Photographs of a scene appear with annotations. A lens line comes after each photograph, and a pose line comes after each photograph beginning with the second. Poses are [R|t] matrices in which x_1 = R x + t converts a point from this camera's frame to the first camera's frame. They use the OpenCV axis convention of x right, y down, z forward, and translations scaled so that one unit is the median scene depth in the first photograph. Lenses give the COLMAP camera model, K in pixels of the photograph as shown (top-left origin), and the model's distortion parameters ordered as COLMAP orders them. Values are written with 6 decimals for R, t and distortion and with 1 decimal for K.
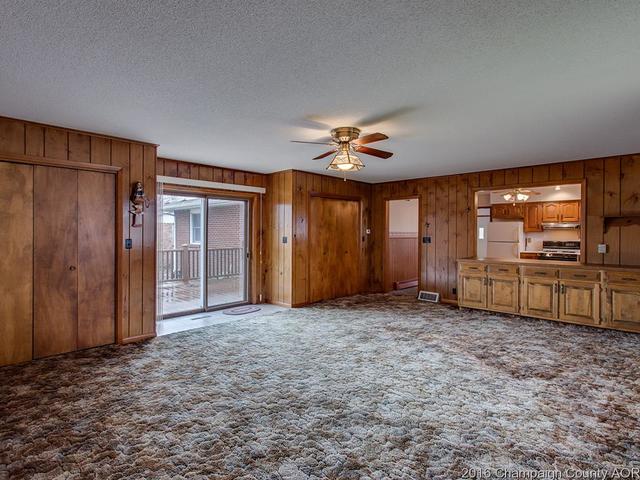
lens RADIAL K [[346.5, 0, 313.3], [0, 346.5, 235.5], [0, 0, 1]] dist [0.002233, 0.005526]
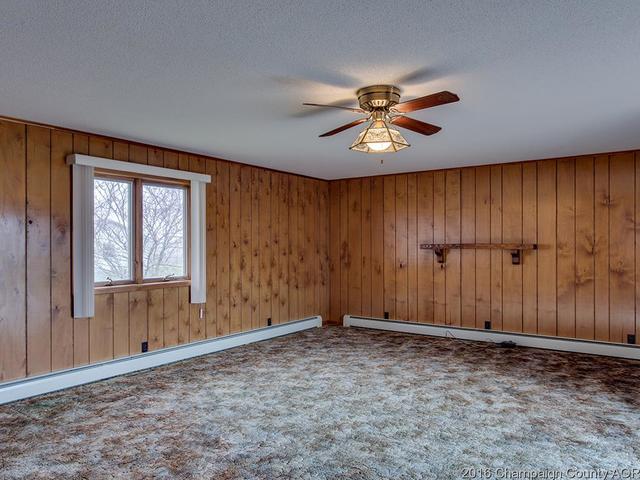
lens RADIAL K [[457.8, 0, 318.8], [0, 457.8, 238.5], [0, 0, 1]] dist [0.007883, -0.001136]
pose [[-0.989466, -0.005676, -0.144654, 0.238150], [-0.004872, 0.999971, -0.005913, -0.011421], [0.144684, -0.005146, -0.989465, 1.335327]]
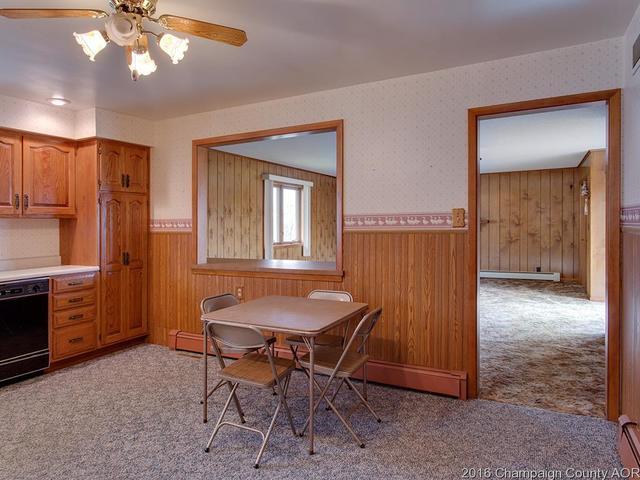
lens RADIAL K [[400.7, 0, 308.9], [0, 400.7, 232.5], [0, 0, 1]] dist [-0.006027, -0.001492]
pose [[-0.967294, 0.012663, -0.253342, 0.768130], [0.006470, 0.999660, 0.025263, -0.001659], [0.253576, 0.022798, -0.967047, 1.810367]]
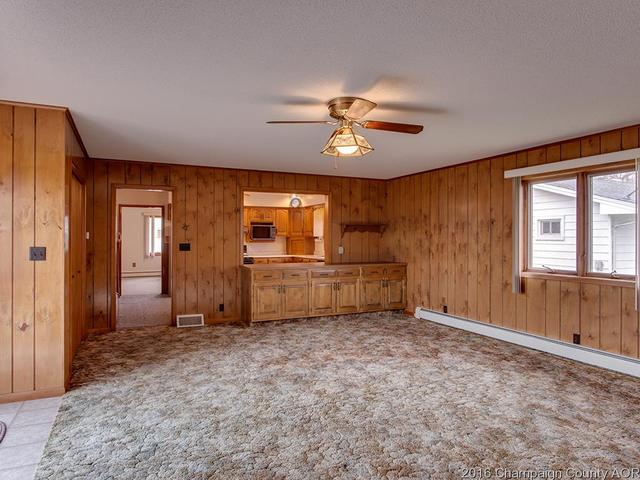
lens RADIAL K [[415.0, 0, 315.2], [0, 415.0, 242.7], [0, 0, 1]] dist [-0.009245, 0.005473]
pose [[0.356422, -0.013799, 0.934223, -0.551604], [0.007643, 0.999901, 0.011853, -0.006594], [-0.934294, 0.002916, 0.356492, 0.539553]]
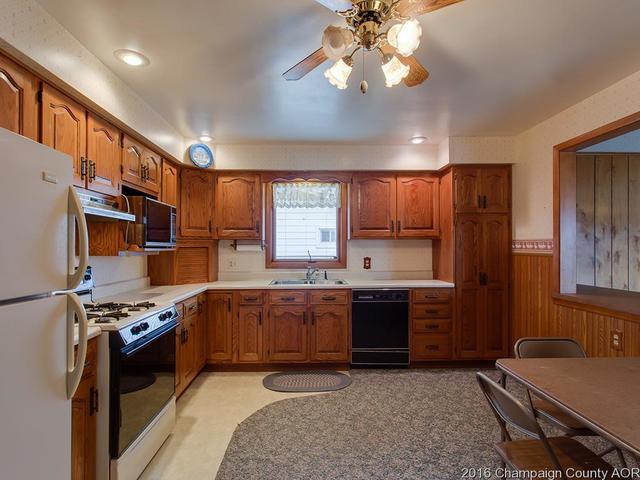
lens RADIAL K [[346.5, 0, 317.6], [0, 346.5, 243.3], [0, 0, 1]] dist [0.002233, 0.005526]
pose [[-0.712082, 0.003780, 0.702086, 0.665692], [0.001350, 0.999991, -0.004015, -0.000936], [-0.702095, -0.001911, -0.712081, 1.680037]]
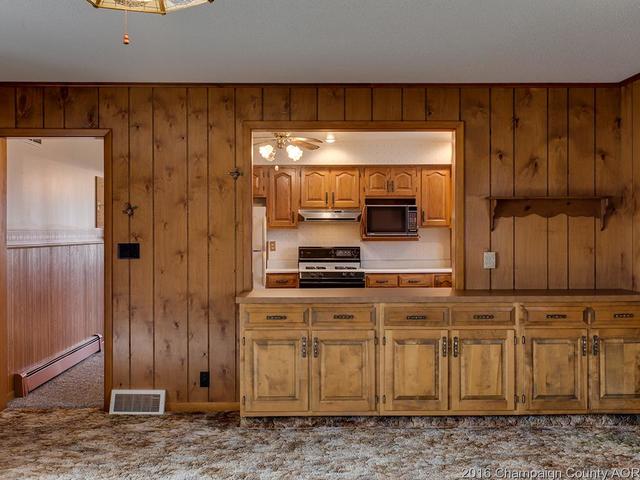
lens RADIAL K [[801.6, 0, 315.3], [0, 801.6, 239.0], [0, 0, 1]] dist [0.013984, 0.000000]
pose [[0.703288, -0.012237, 0.710800, -0.188665], [0.011192, 0.999919, 0.006141, -0.003625], [-0.710817, 0.003637, 0.703368, 0.333165]]
